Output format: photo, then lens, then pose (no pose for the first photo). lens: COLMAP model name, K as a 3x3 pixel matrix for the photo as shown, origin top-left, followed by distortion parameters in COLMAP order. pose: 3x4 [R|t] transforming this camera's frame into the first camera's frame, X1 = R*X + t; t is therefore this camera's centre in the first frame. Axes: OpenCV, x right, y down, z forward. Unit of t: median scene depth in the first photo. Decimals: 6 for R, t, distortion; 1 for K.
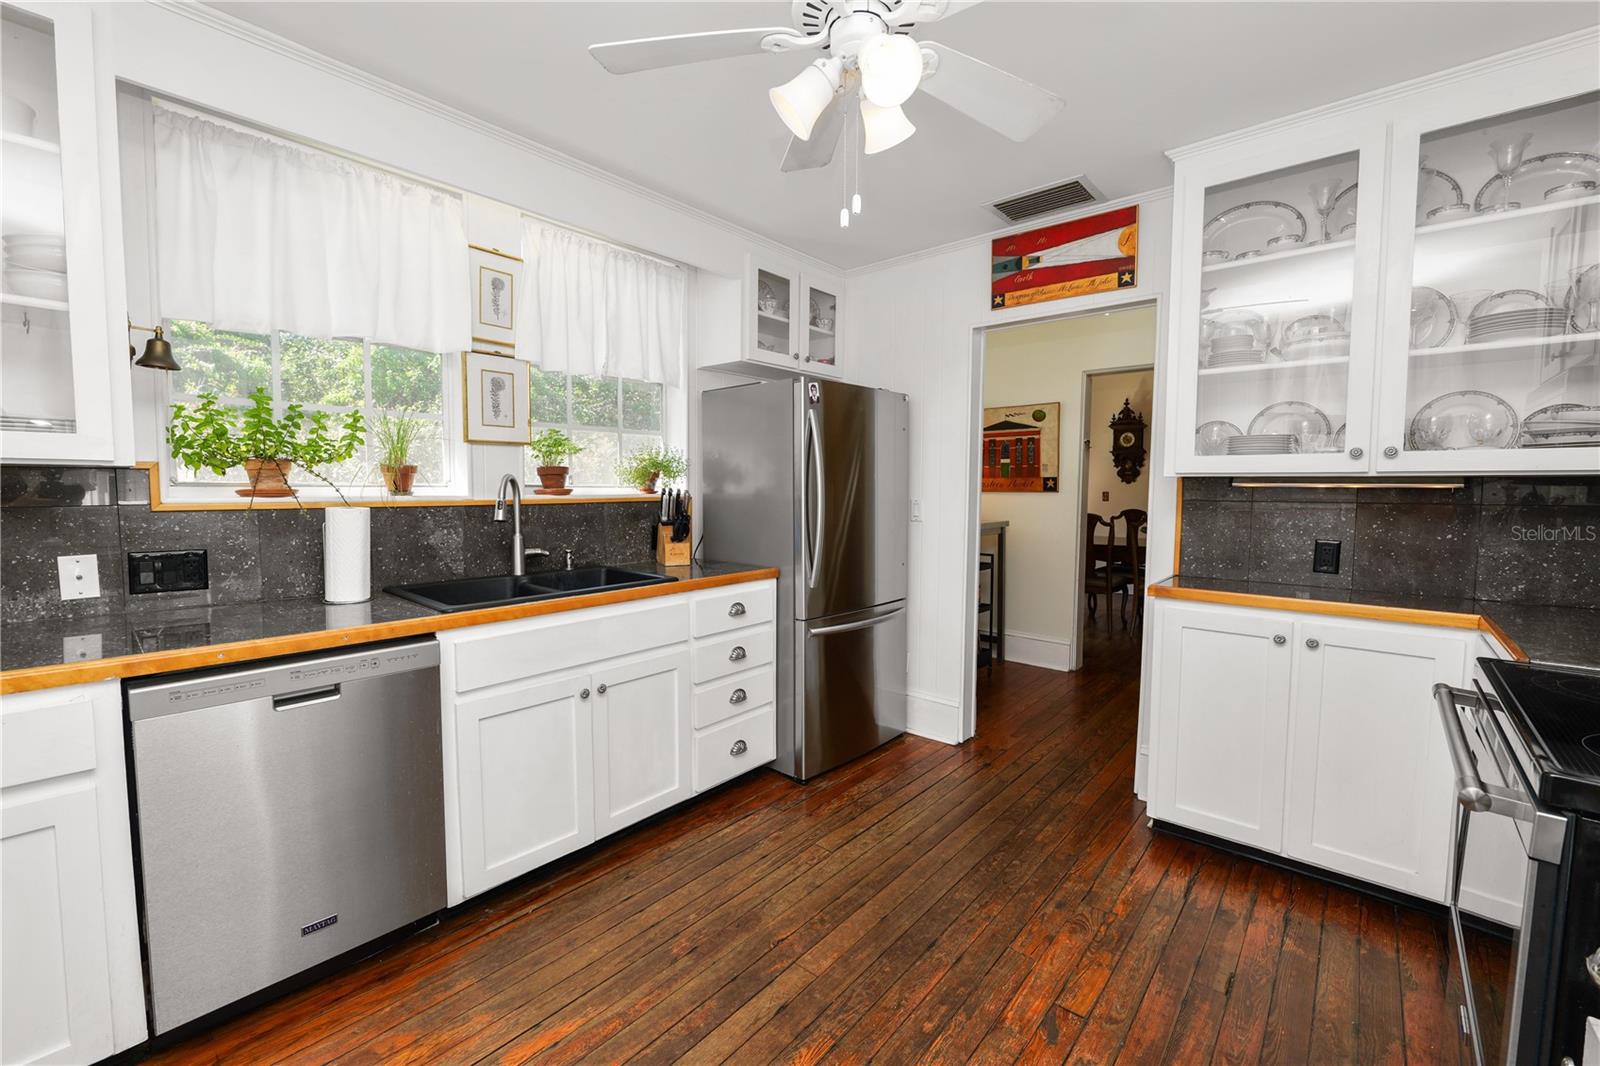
lens RADIAL K [[652.0, 0, 799.6], [0, 652.0, 529.6], [0, 0, 1]] dist [-0.011739, 0.001480]
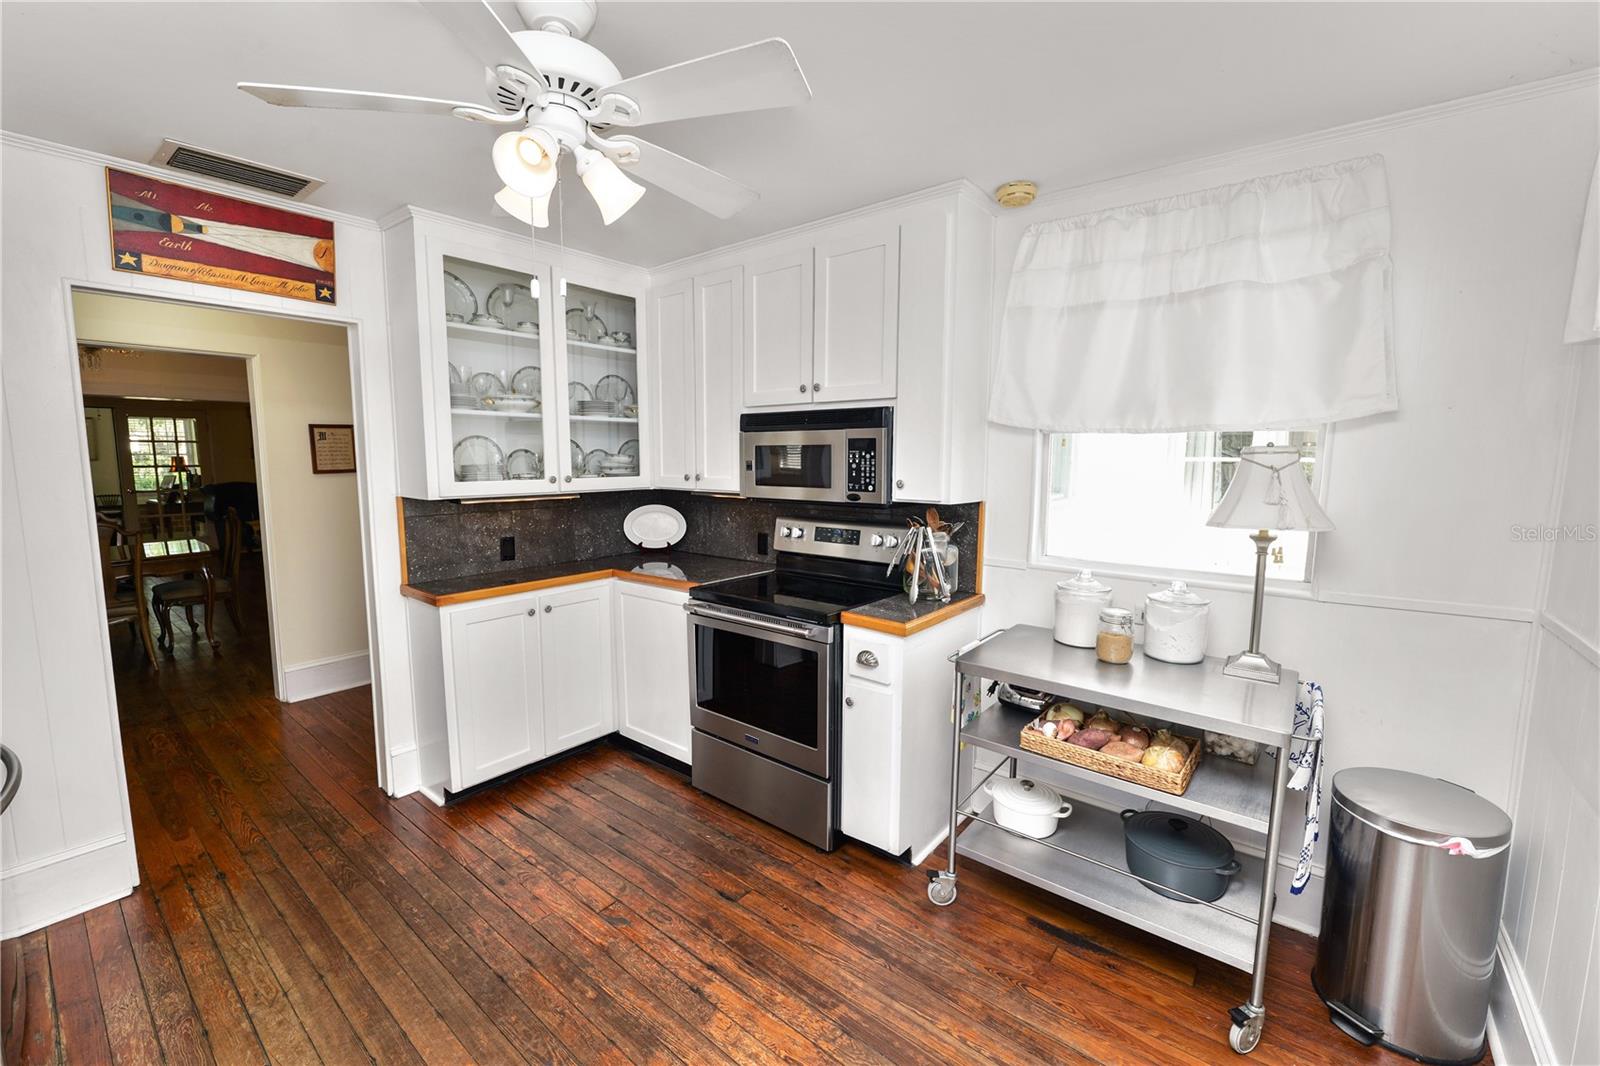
lens RADIAL K [[652.0, 0, 799.9], [0, 652.0, 528.6], [0, 0, 1]] dist [-0.011739, 0.001480]
pose [[-0.038321, -0.118858, 0.992171, -0.665049], [0.062442, 0.990676, 0.121091, -0.145719], [-0.997313, 0.066593, -0.030542, 0.448206]]
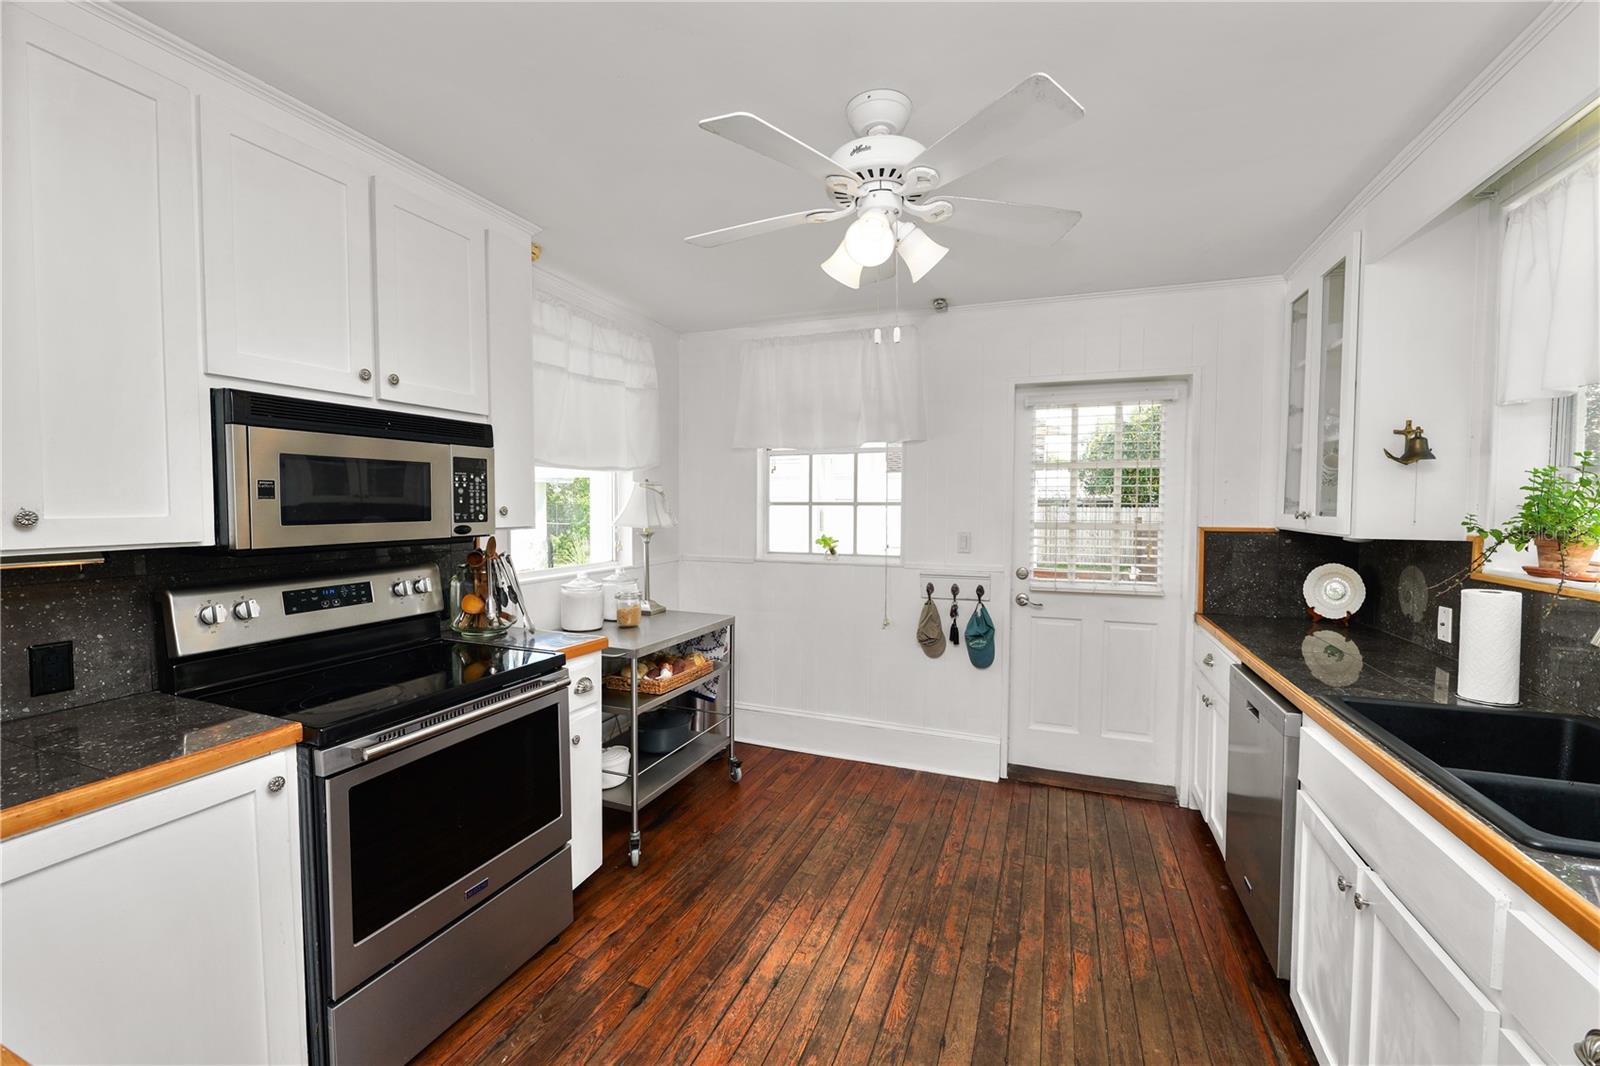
lens RADIAL K [[652.0, 0, 798.1], [0, 652.0, 531.0], [0, 0, 1]] dist [-0.011739, 0.001480]
pose [[-0.941608, 0.004295, -0.336682, 0.434805], [-0.032386, 0.994127, 0.103258, -0.166272], [0.335149, 0.108132, -0.935940, 1.428002]]
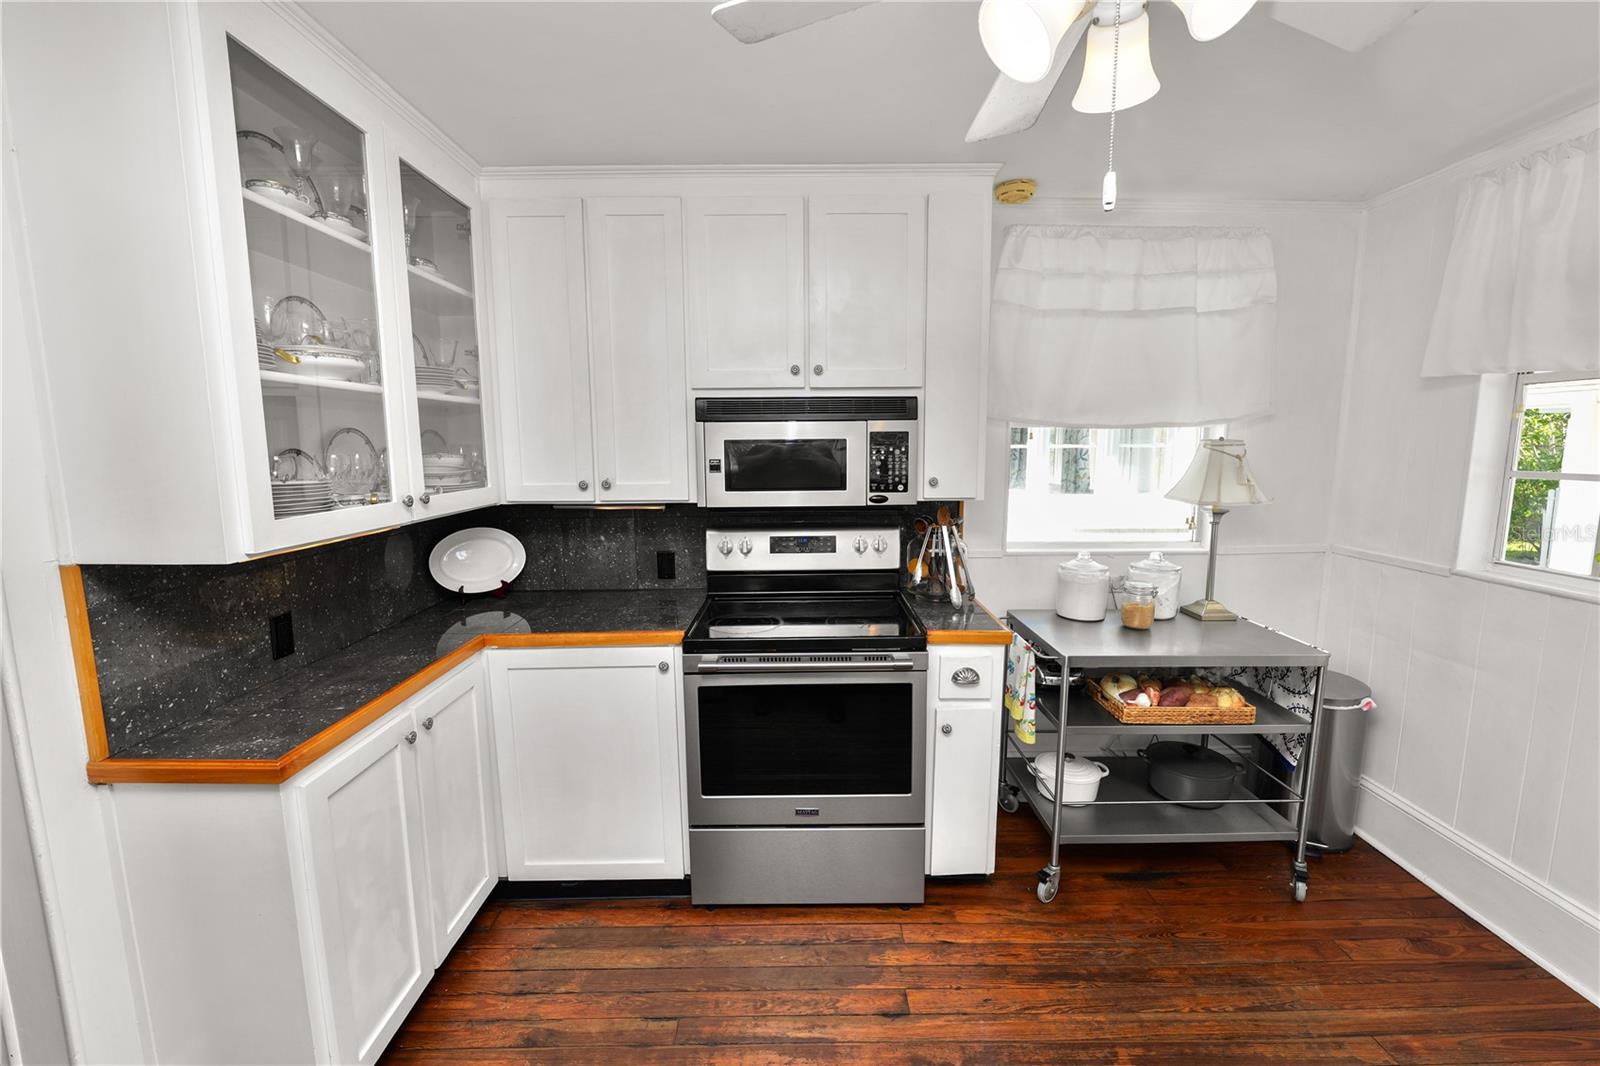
lens RADIAL K [[652.0, 0, 800.4], [0, 652.0, 527.9], [0, 0, 1]] dist [-0.011739, 0.001480]
pose [[-0.666756, -0.101394, 0.738346, -0.142238], [0.050694, 0.982237, 0.180665, -0.204379], [-0.743550, 0.157890, -0.649773, 1.122401]]
